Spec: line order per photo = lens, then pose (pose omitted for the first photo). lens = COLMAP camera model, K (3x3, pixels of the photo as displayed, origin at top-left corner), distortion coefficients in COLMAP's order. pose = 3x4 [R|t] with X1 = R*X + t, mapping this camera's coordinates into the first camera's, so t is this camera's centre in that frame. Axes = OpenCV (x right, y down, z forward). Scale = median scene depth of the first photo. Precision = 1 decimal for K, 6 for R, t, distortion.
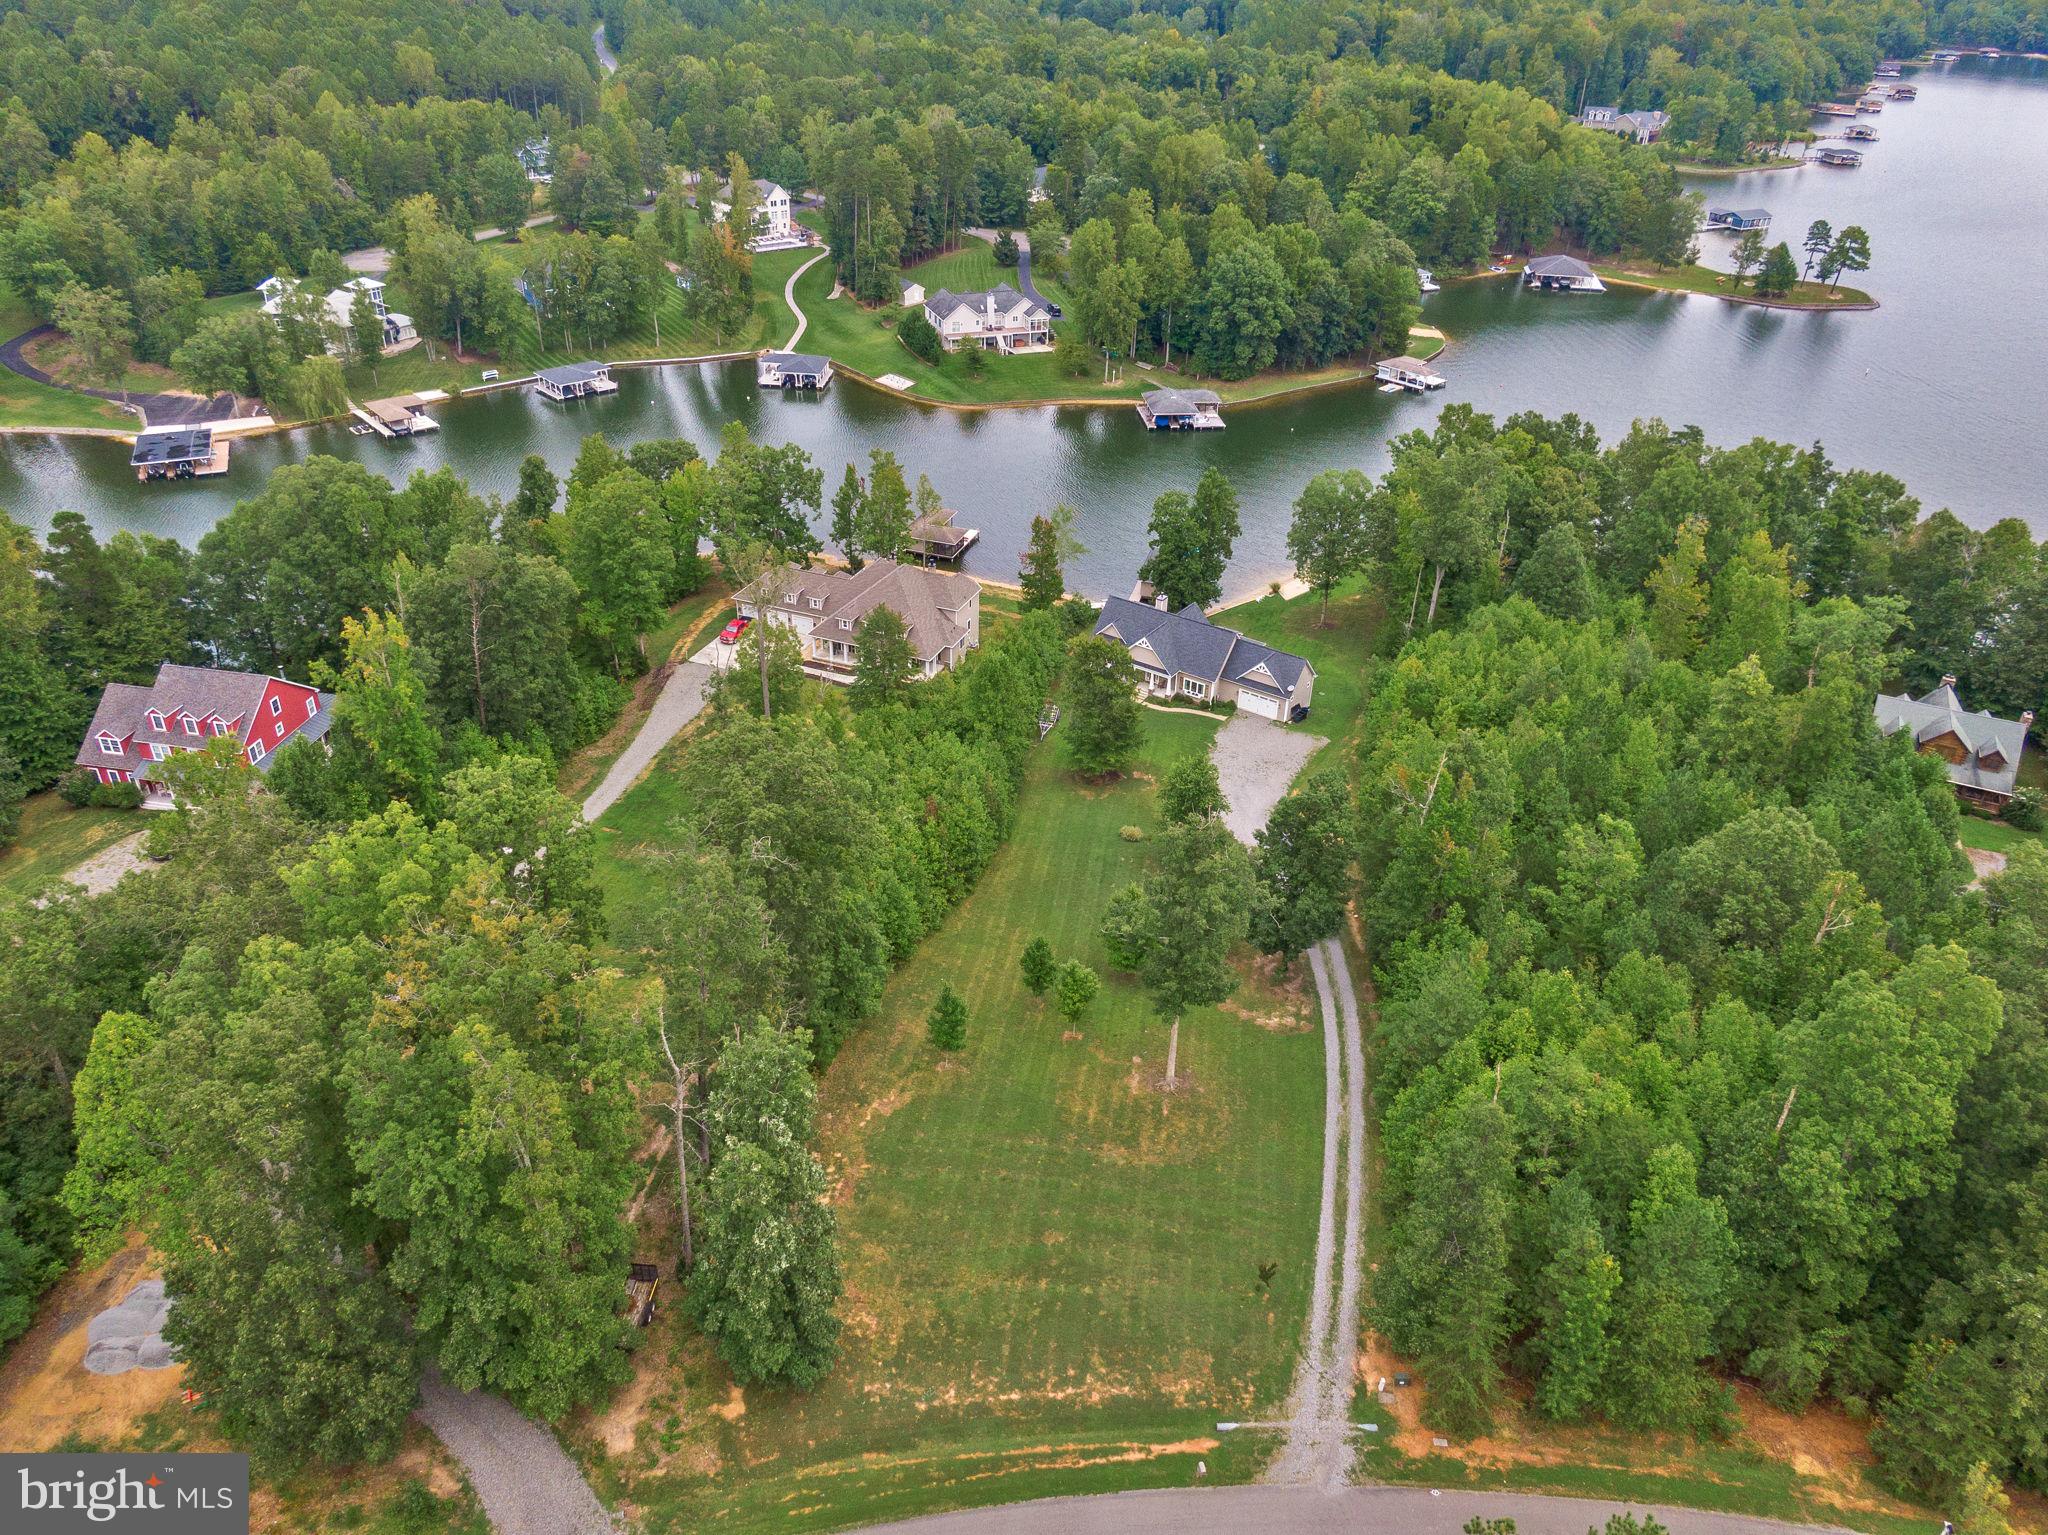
lens RADIAL K [[1445.5, 0, 1033.1], [0, 1445.5, 766.1], [0, 0, 1]] dist [0.044582, -0.065573]
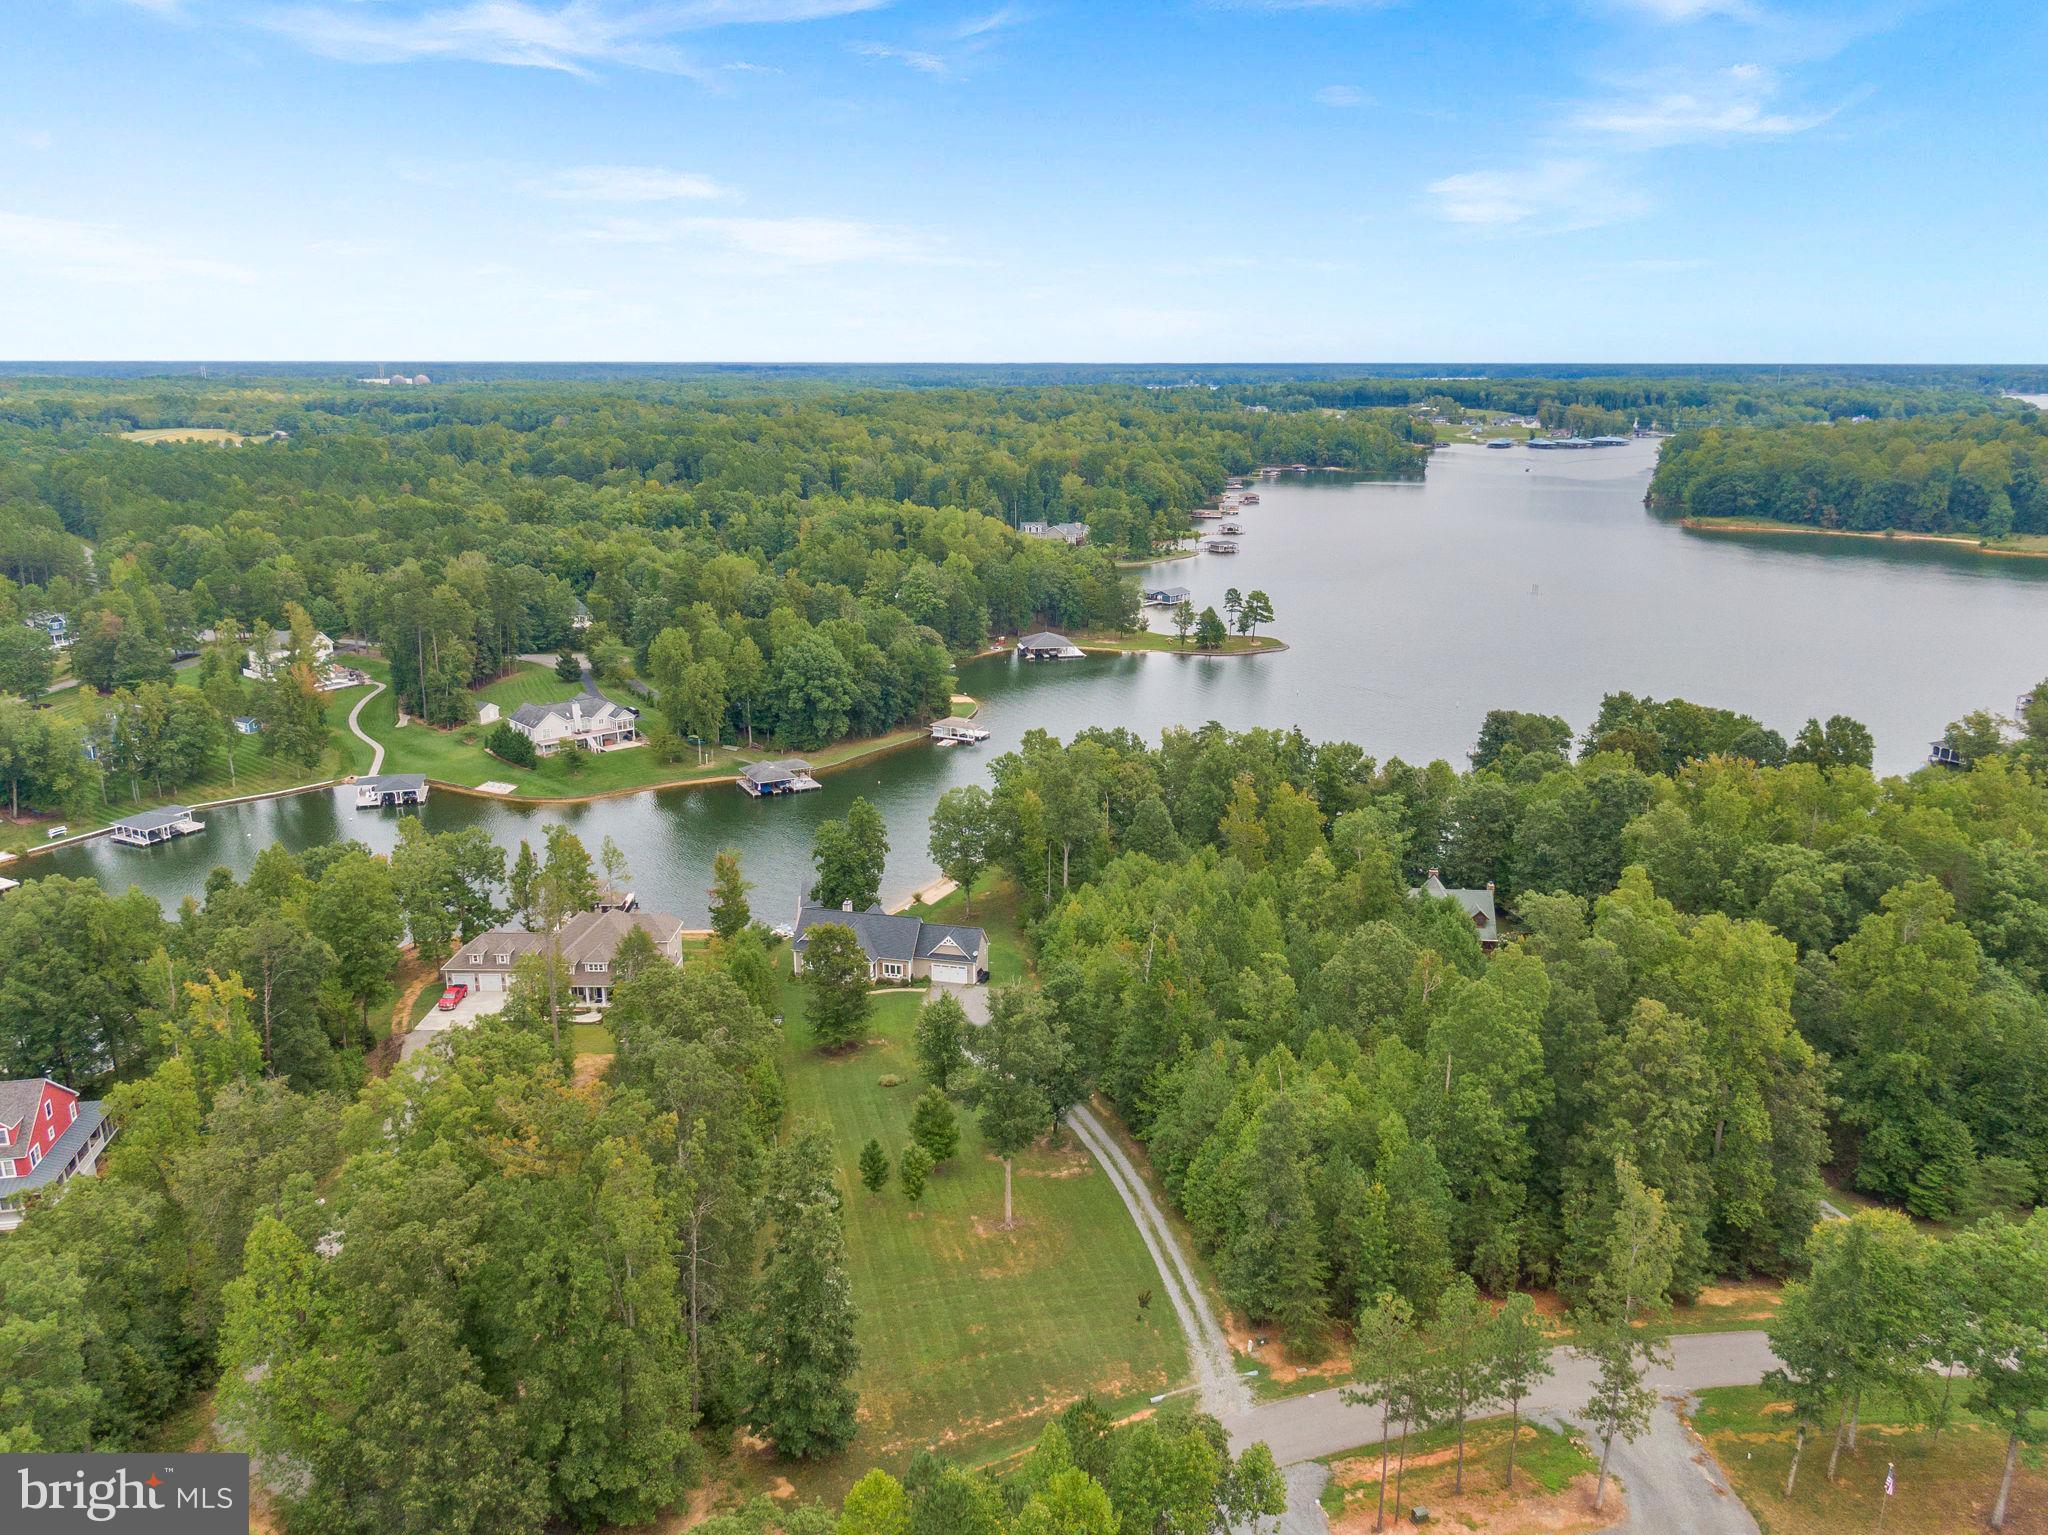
lens RADIAL K [[1489.0, 0, 1027.7], [0, 1489.0, 766.3], [0, 0, 1]] dist [0.064262, -0.109921]
pose [[0.933833, -0.115673, 0.338490, -0.103259], [0.204492, 0.949030, -0.239843, 0.059148], [-0.293494, 0.293192, 0.909890, -0.103318]]
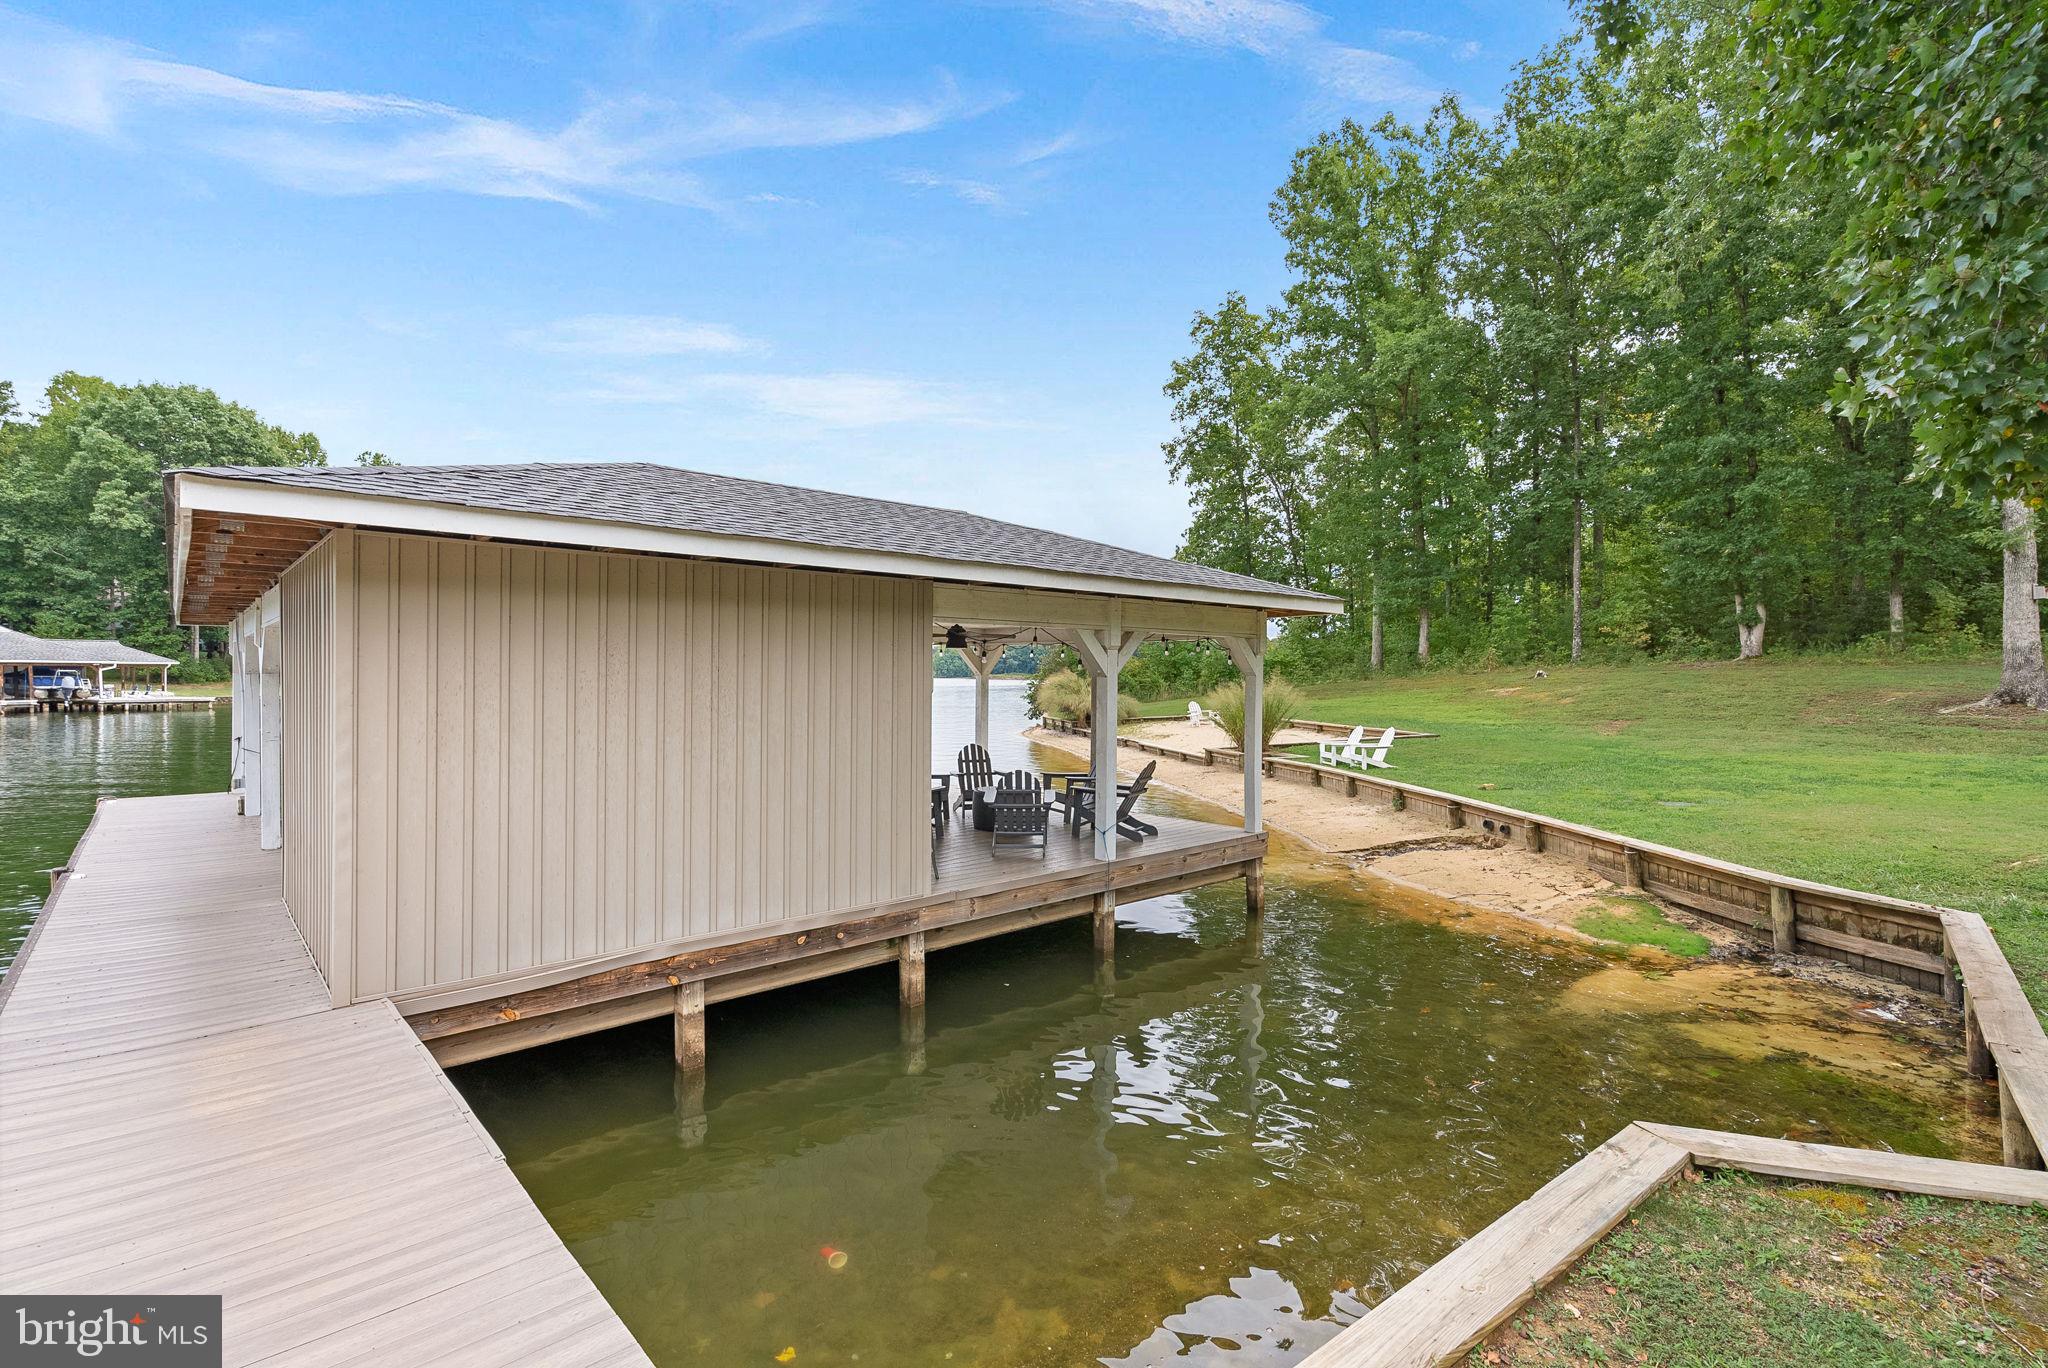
lens RADIAL K [[929.6, 0, 1019.9], [0, 929.6, 676.7], [0, 0, 1]] dist [-0.002315, 0.000148]
pose [[0.550928, -0.022526, 0.834249, 0.046676], [0.442818, 0.855201, -0.269340, -0.081332], [-0.707383, 0.517808, 0.481128, 0.704718]]
